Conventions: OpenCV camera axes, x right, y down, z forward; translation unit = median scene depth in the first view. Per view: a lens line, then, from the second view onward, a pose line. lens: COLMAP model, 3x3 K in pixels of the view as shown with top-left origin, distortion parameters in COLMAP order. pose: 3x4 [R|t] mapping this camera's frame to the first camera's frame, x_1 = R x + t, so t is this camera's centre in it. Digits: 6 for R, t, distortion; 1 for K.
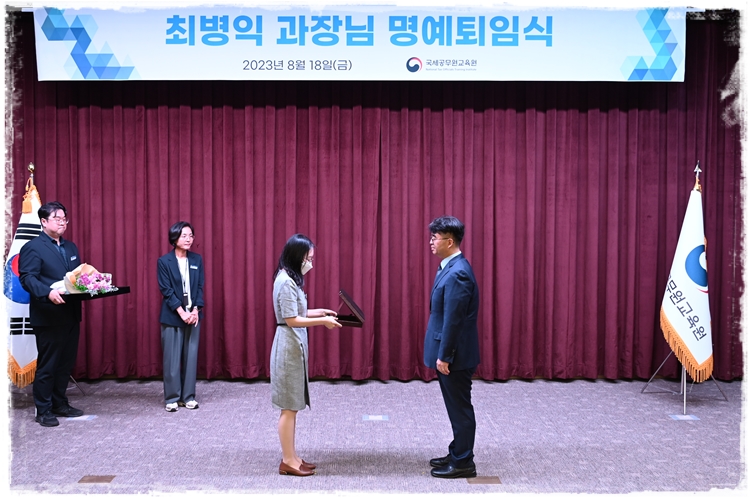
lens RADIAL K [[735.5, 0, 375.0], [0, 735.5, 249.5], [0, 0, 1]] dist [-0.021001, -0.008232]
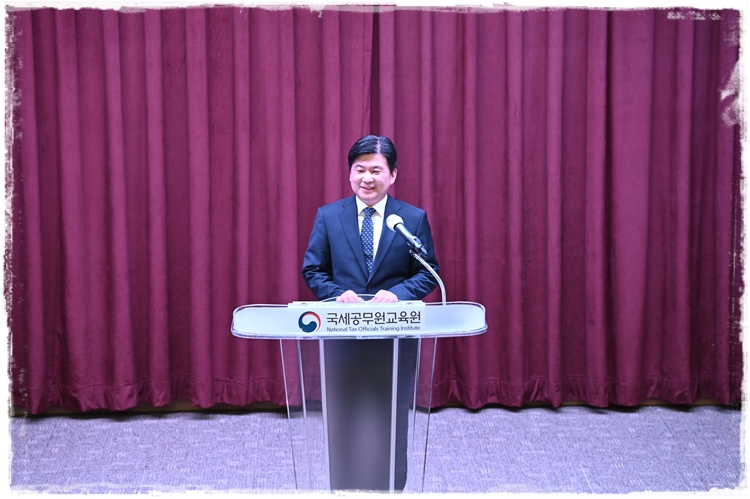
lens RADIAL K [[2328.2, 0, 375.0], [0, 2328.2, 249.5], [0, 0, 1]] dist [0.978204, 0.182178]
pose [[0.999897, -0.013406, 0.005108, -0.004072], [0.012854, 0.995312, 0.095856, -0.092468], [-0.006369, -0.095780, 0.995382, -0.640924]]
